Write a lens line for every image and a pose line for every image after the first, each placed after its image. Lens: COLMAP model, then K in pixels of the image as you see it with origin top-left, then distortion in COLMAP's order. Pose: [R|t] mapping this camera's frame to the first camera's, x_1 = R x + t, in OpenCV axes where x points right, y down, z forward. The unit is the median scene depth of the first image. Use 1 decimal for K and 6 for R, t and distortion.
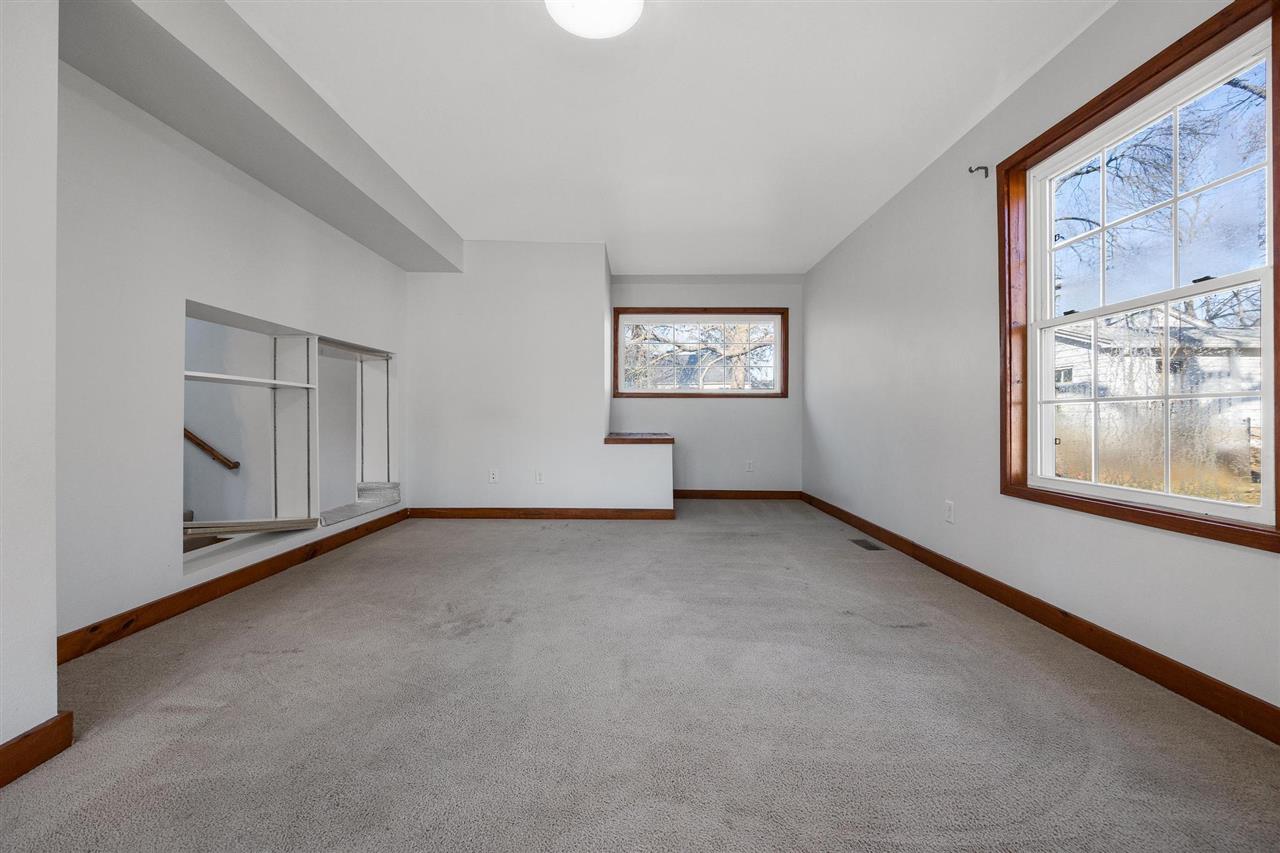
lens RADIAL K [[517.6, 0, 638.6], [0, 517.6, 420.5], [0, 0, 1]] dist [-0.001867, 0.000066]
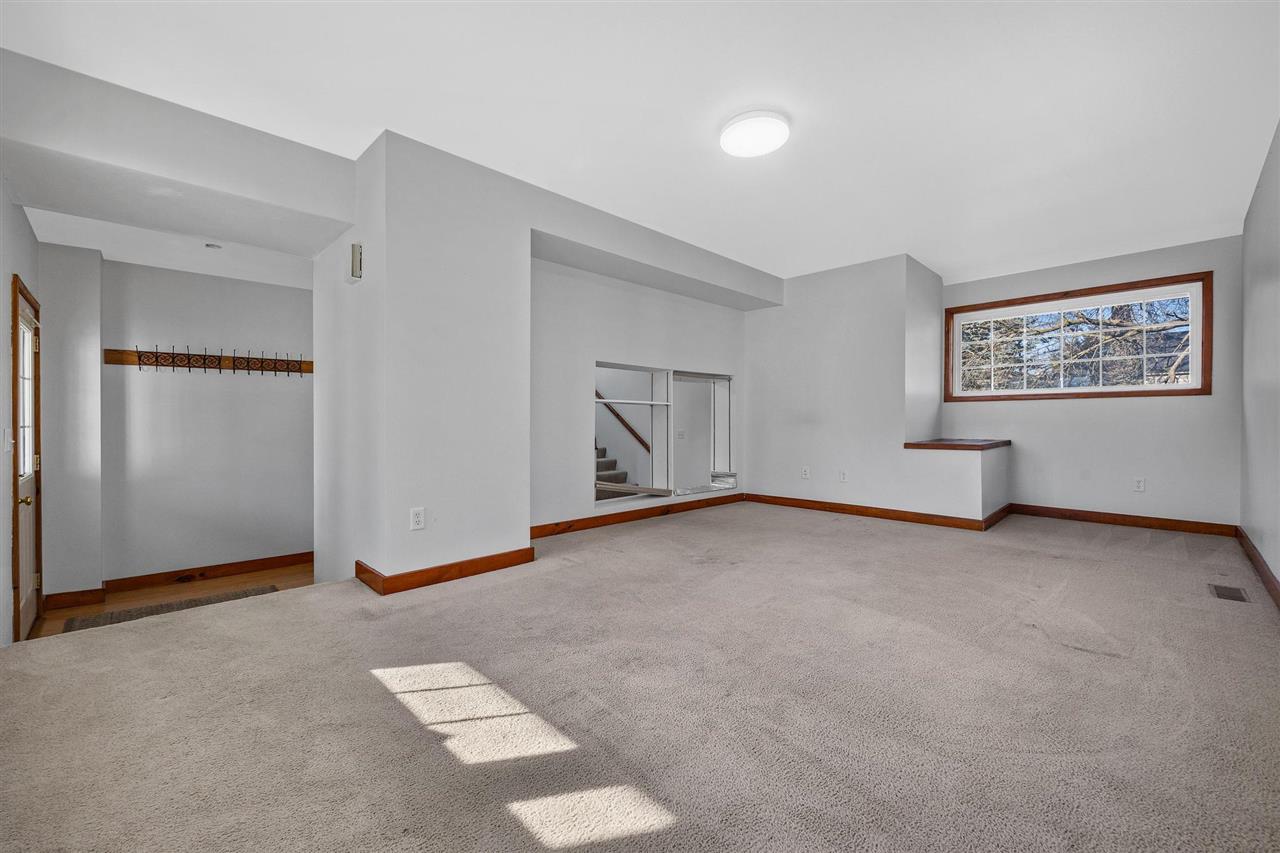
lens RADIAL K [[526.3, 0, 640.0], [0, 526.3, 426.5], [0, 0, 1]] dist [0.000191, 0.000216]
pose [[0.695520, 0.000869, -0.718506, 0.436043], [0.001370, 0.999996, 0.002536, -0.003131], [0.718505, -0.002748, 0.695516, -0.153426]]
